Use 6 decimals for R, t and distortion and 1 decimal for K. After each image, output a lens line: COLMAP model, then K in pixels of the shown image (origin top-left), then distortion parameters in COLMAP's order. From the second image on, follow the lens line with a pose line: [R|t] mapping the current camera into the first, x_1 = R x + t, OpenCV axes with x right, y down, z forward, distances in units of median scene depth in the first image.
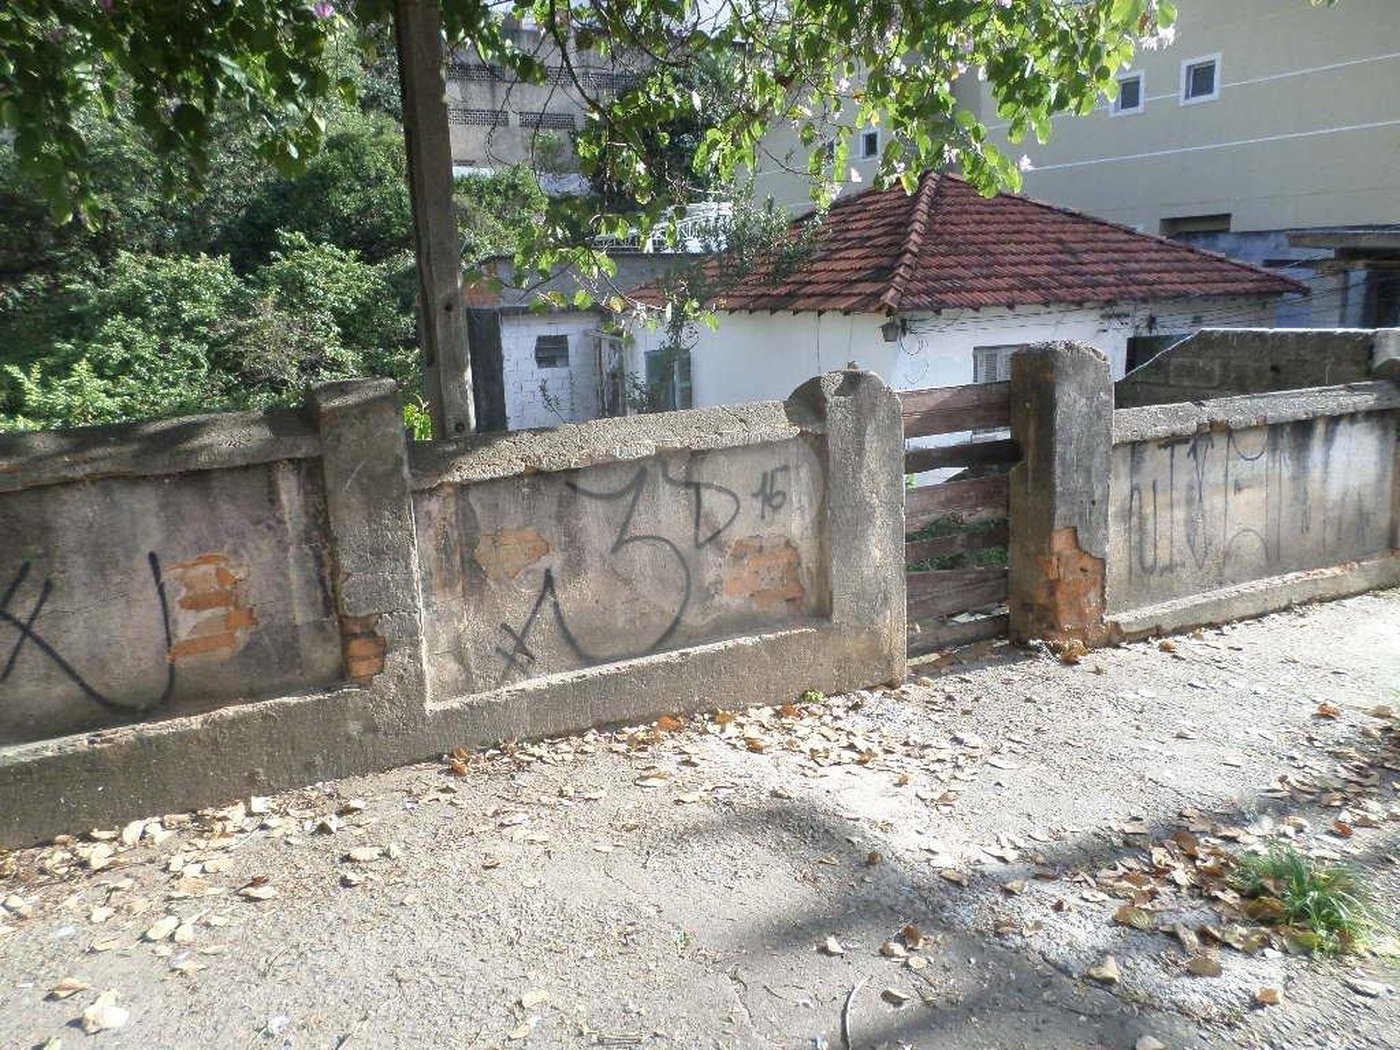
lens RADIAL K [[1070.9, 0, 688.6], [0, 1070.9, 492.5], [0, 0, 1]] dist [-0.003512, -0.012583]
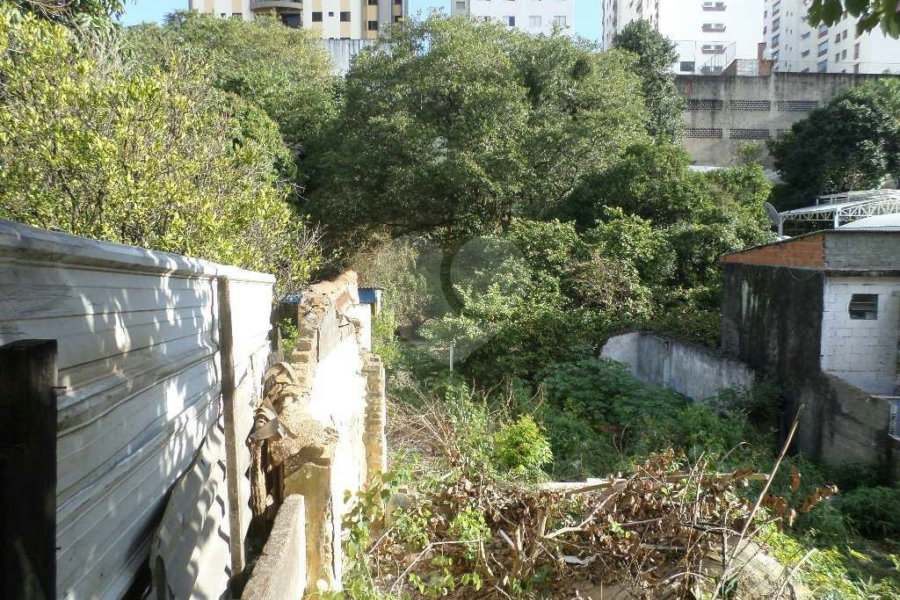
lens RADIAL K [[685.4, 0, 450.9], [0, 685.4, 285.3], [0, 0, 1]] dist [-0.005859, -0.014082]
pose [[0.882821, 0.070088, -0.464451, -0.124355], [-0.126522, 0.987741, -0.091436, -0.015338], [0.452349, 0.139485, 0.880866, 0.052417]]
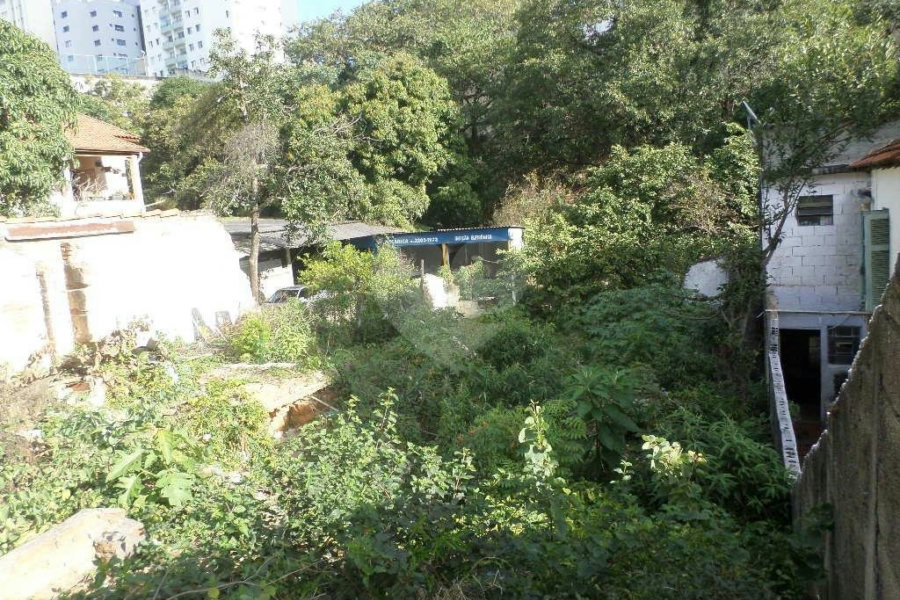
lens RADIAL K [[685.4, 0, 450.7], [0, 685.4, 285.3], [0, 0, 1]] dist [-0.005859, -0.014082]
pose [[0.612558, 0.088488, -0.785457, 0.130627], [-0.101607, 0.994285, 0.032774, -0.028656], [0.783868, 0.059732, 0.618048, 0.197475]]
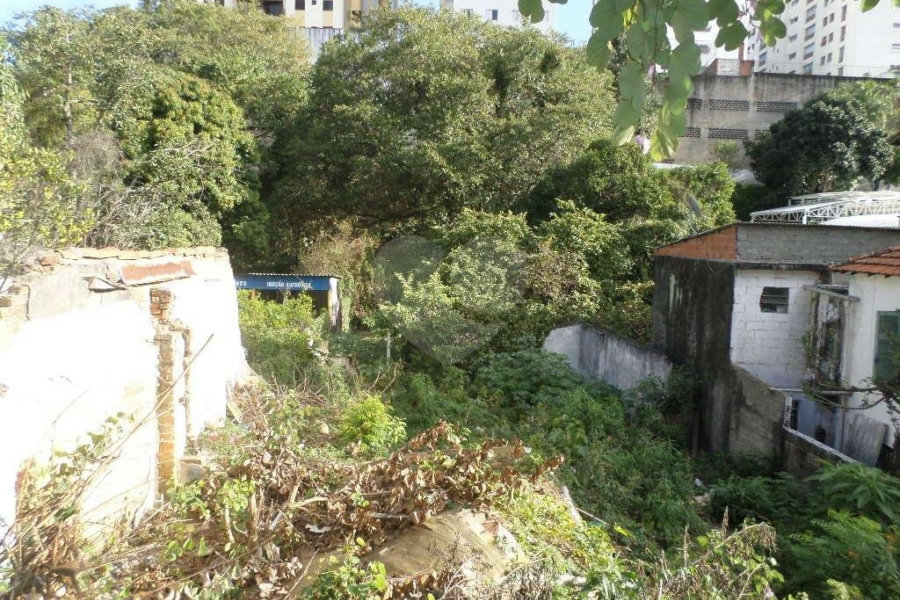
lens RADIAL K [[685.4, 0, 450.6], [0, 685.4, 286.0], [0, 0, 1]] dist [-0.005859, -0.014082]
pose [[0.886572, 0.093582, -0.453027, -0.069030], [-0.147473, 0.985403, -0.085049, -0.016599], [0.438455, 0.142211, 0.887431, 0.085047]]
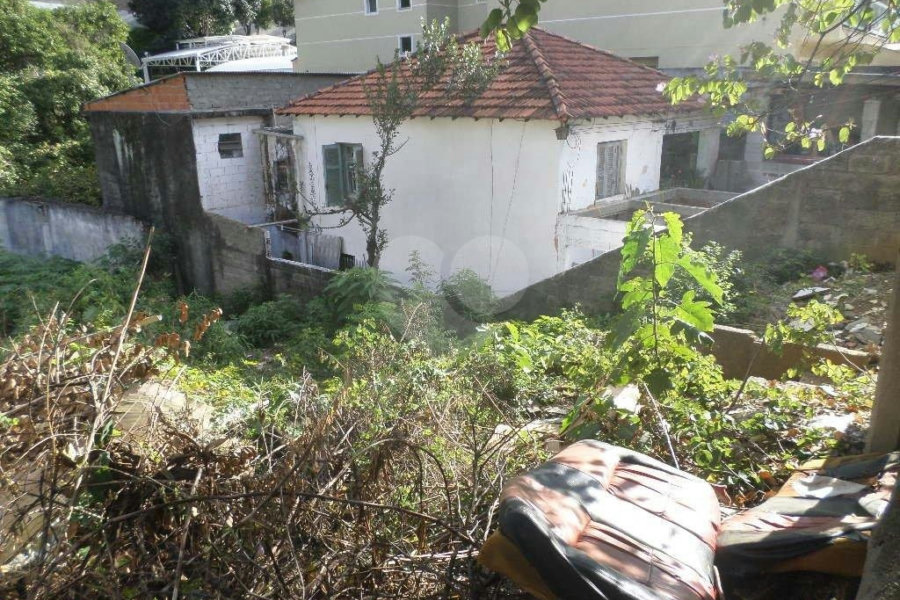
lens RADIAL K [[685.4, 0, 453.3], [0, 685.4, 287.0], [0, 0, 1]] dist [-0.005859, -0.014082]
pose [[0.934562, -0.083210, 0.345934, -0.119802], [0.054818, 0.994334, 0.091079, -0.012735], [-0.351553, -0.066156, 0.933828, 0.059793]]
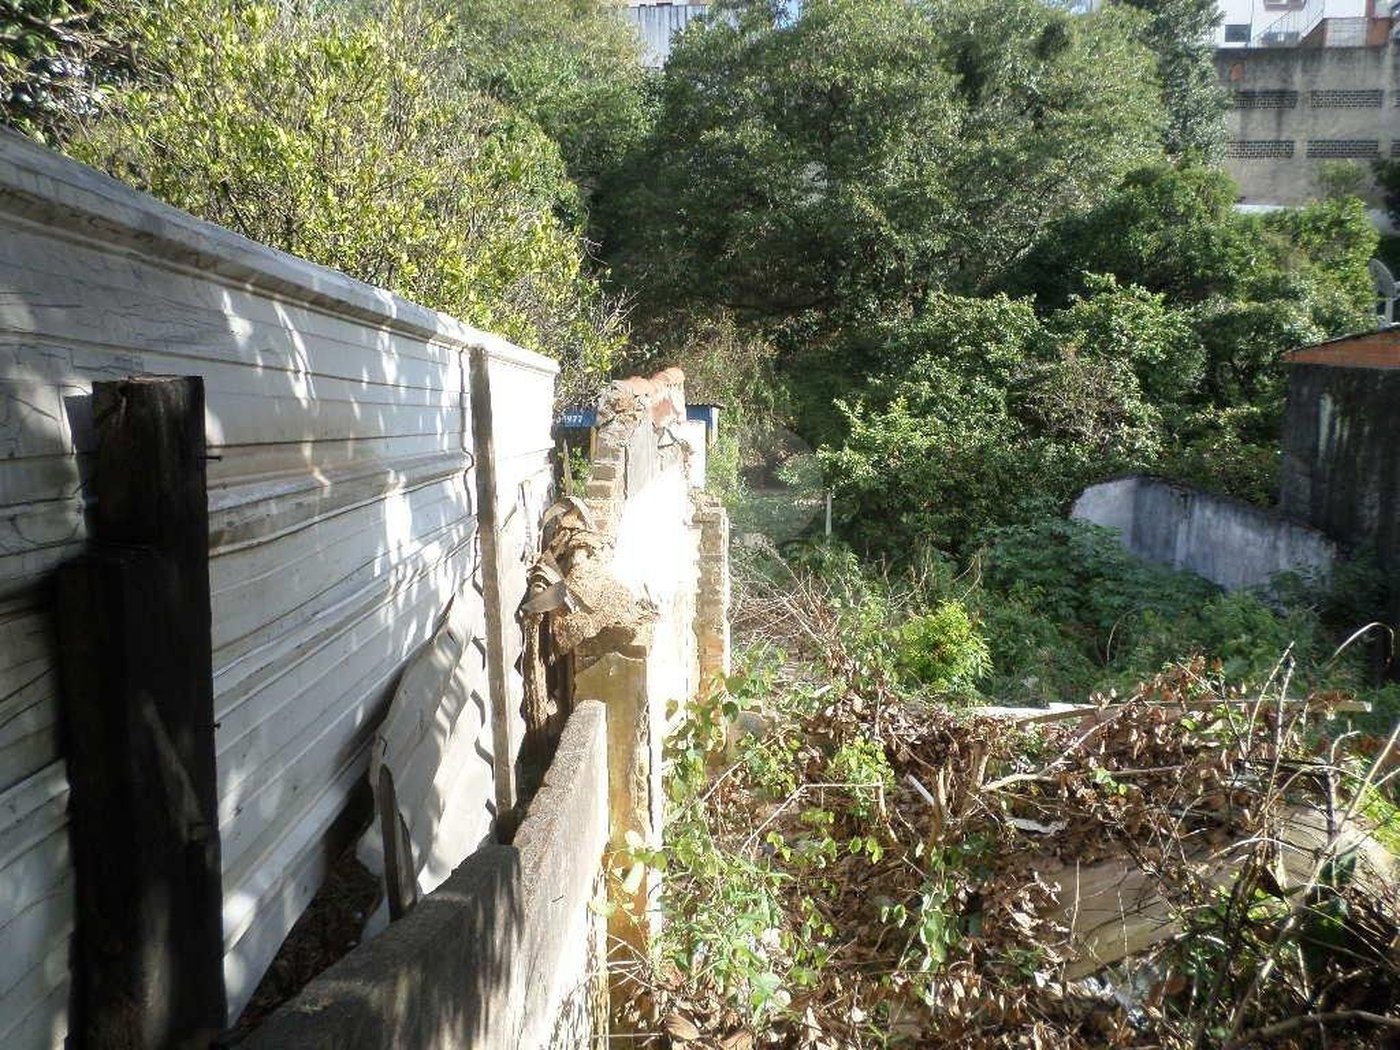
lens RADIAL K [[1070.9, 0, 700.7], [0, 1070.9, 502.6], [0, 0, 1]] dist [-0.003512, -0.012583]
pose [[0.822328, 0.126078, -0.554870, -0.128299], [-0.142163, 0.989741, 0.014202, -0.011553], [0.550969, 0.067203, 0.831816, 0.056949]]
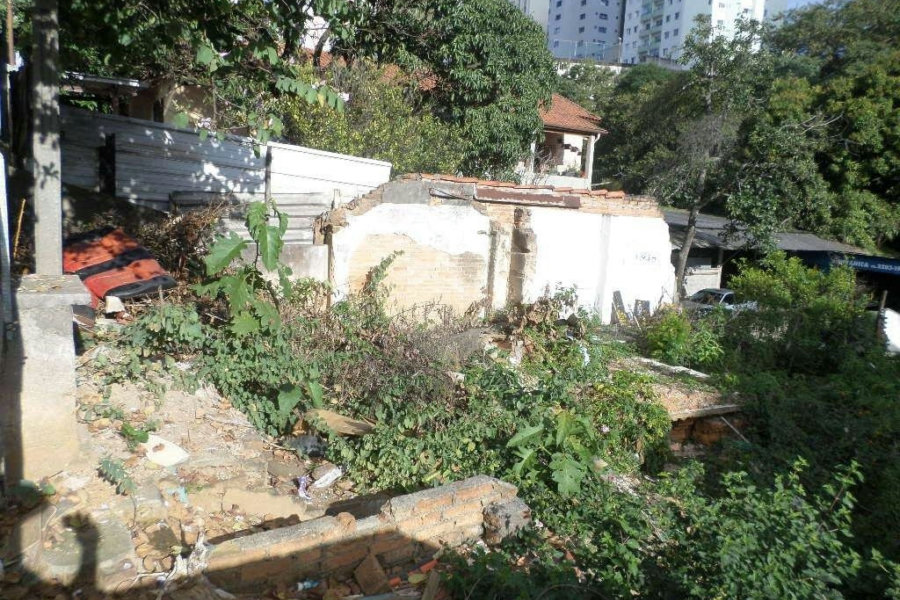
lens RADIAL K [[685.4, 0, 446.9], [0, 685.4, 283.7], [0, 0, 1]] dist [-0.005859, -0.014082]
pose [[0.035358, 0.171763, -0.984504, 0.114616], [-0.260218, 0.952721, 0.156872, -0.028388], [0.964902, 0.250639, 0.078382, 0.199371]]
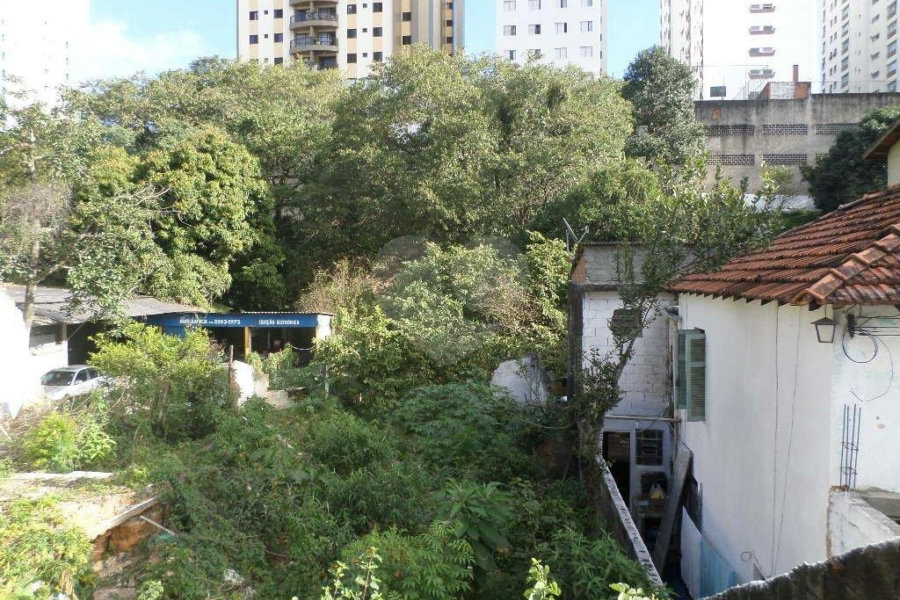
lens RADIAL K [[685.4, 0, 448.4], [0, 685.4, 292.1], [0, 0, 1]] dist [-0.005859, -0.014082]
pose [[0.814977, 0.050081, -0.577325, 0.099037], [-0.142497, 0.982988, -0.115884, -0.033213], [0.561700, 0.176710, 0.808249, 0.181975]]
